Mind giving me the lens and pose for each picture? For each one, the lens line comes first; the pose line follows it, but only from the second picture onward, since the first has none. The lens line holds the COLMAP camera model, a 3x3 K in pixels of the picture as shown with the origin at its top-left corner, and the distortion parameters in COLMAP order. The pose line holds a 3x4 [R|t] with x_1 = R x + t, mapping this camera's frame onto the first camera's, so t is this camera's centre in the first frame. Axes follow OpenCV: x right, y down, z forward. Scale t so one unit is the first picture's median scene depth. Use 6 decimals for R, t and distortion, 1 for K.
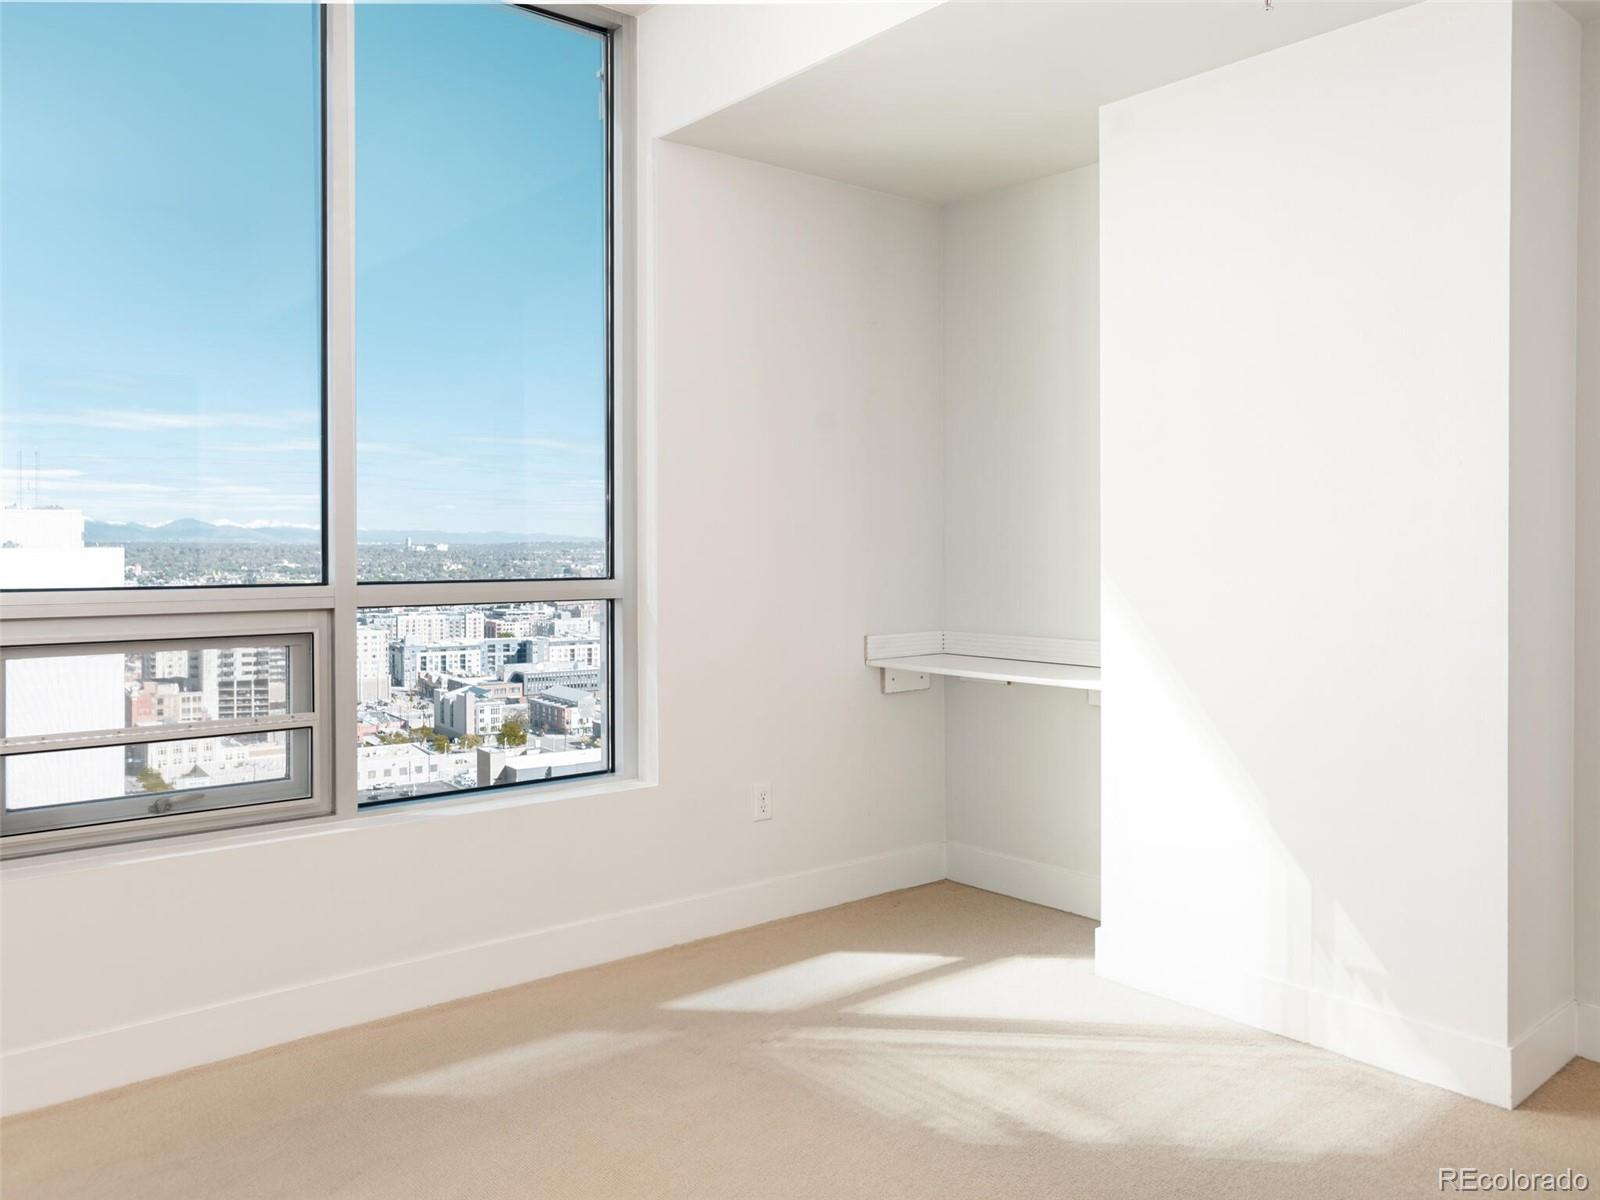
lens RADIAL K [[1235.9, 0, 800.0], [0, 1235.9, 600.0], [0, 0, 1]] dist [-0.009652, -0.007678]
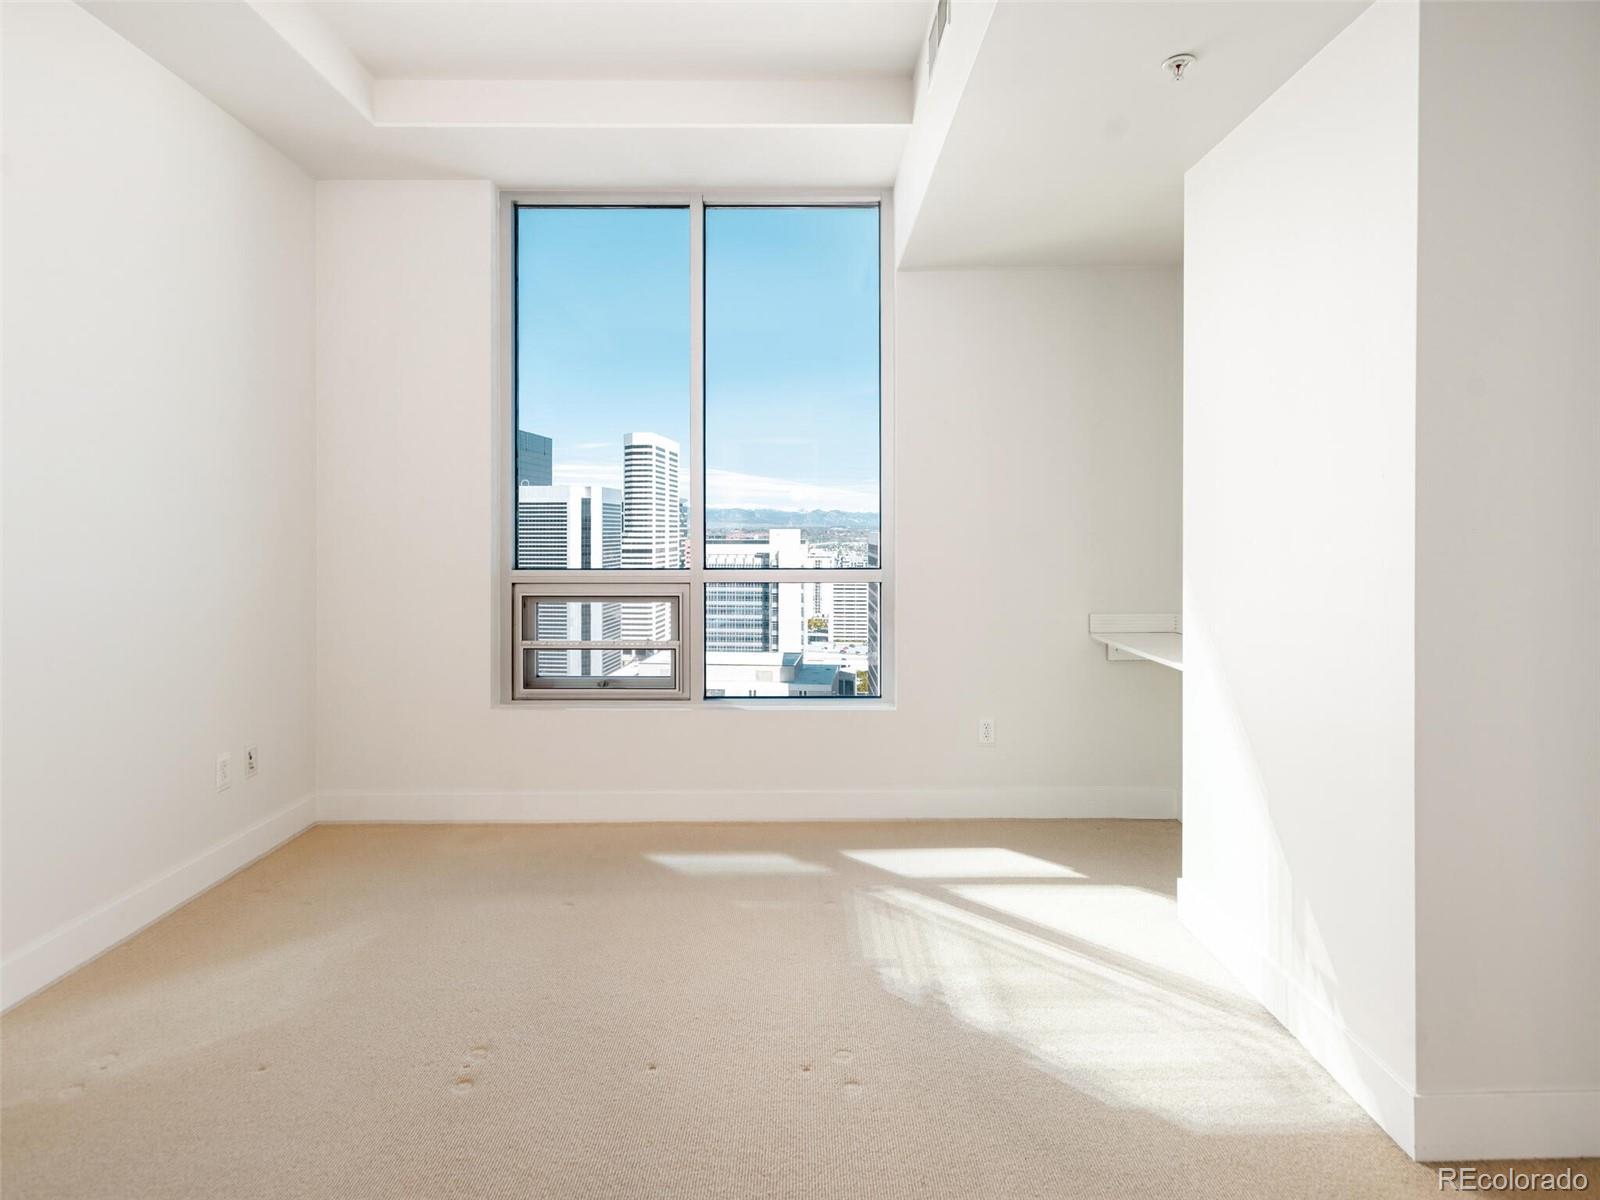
lens RADIAL K [[856.0, 0, 802.1], [0, 856.0, 585.2], [0, 0, 1]] dist [-0.001155, 0.002166]
pose [[0.769801, 0.039197, -0.637079, 0.546387], [-0.026212, 0.999212, 0.029806, -0.031930], [0.637745, -0.006245, 0.770222, 0.170697]]
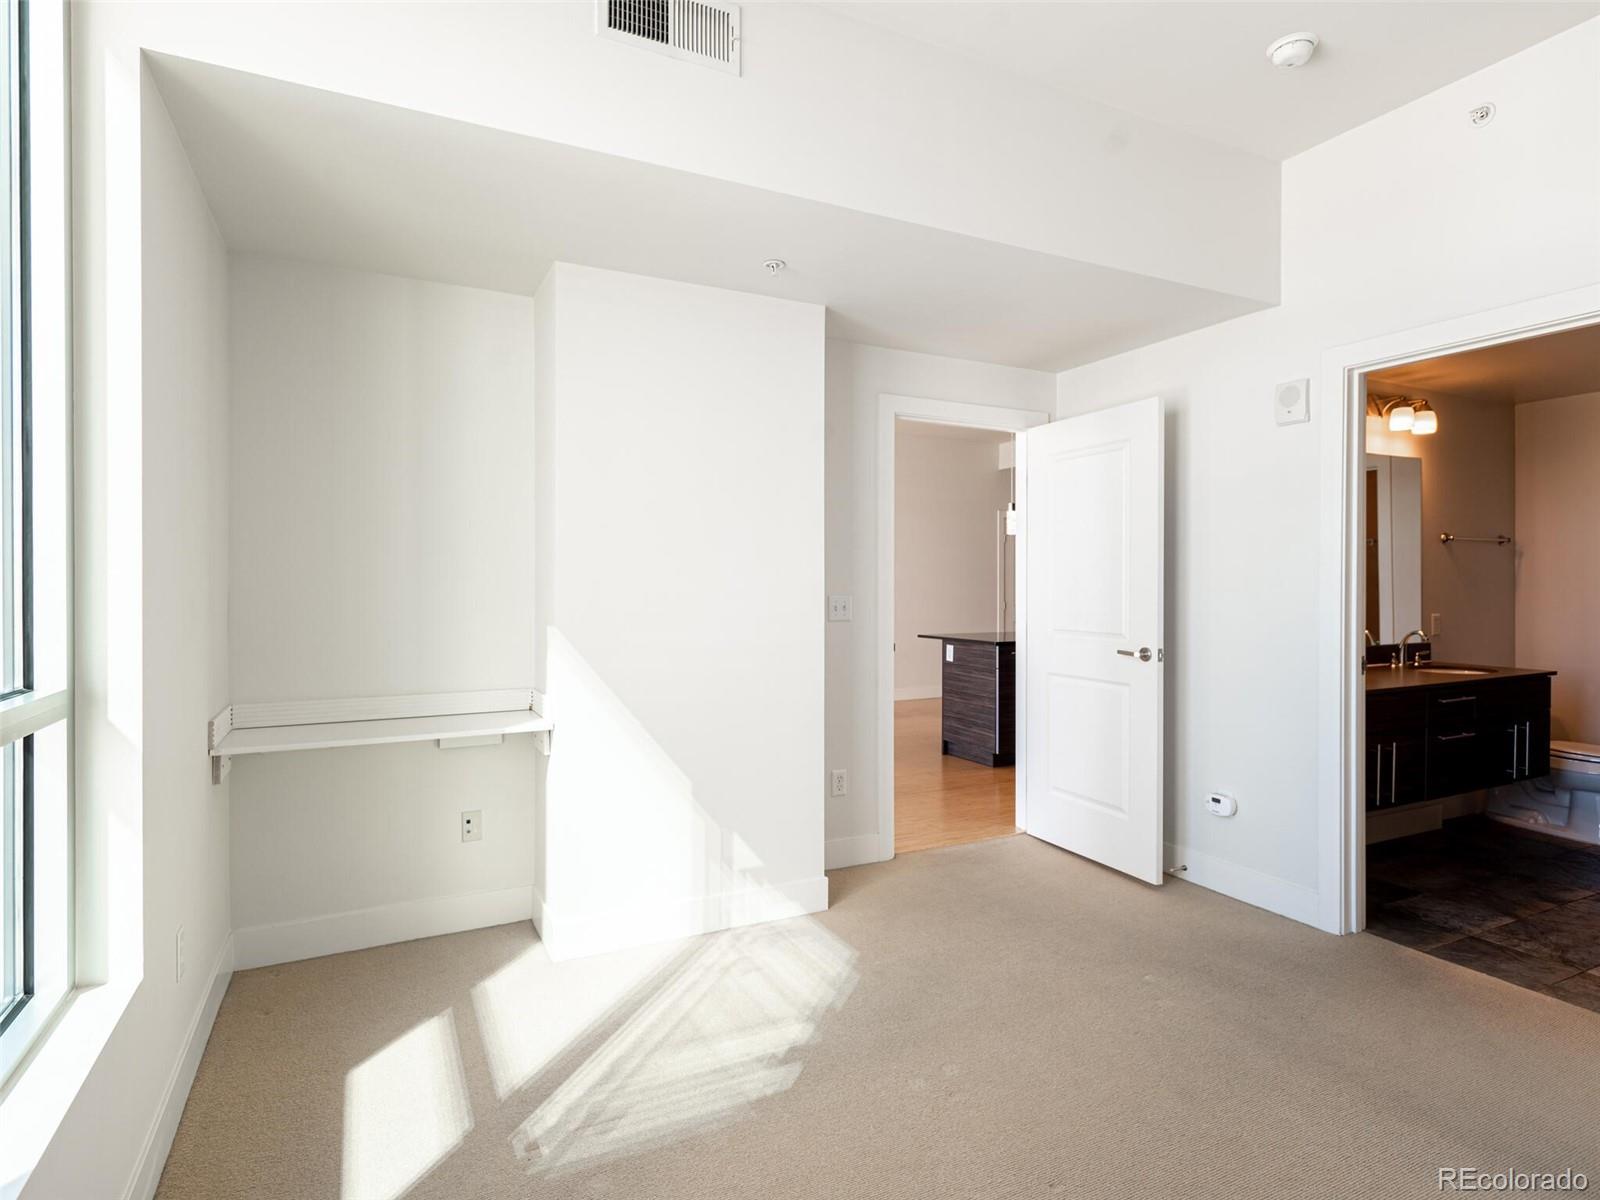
lens RADIAL K [[856.0, 0, 802.1], [0, 856.0, 585.2], [0, 0, 1]] dist [-0.001155, 0.002166]
pose [[0.231854, -0.006390, 0.972730, -0.609002], [0.039915, 0.999199, -0.002950, -0.065714], [-0.971931, 0.039510, 0.231923, 0.634803]]
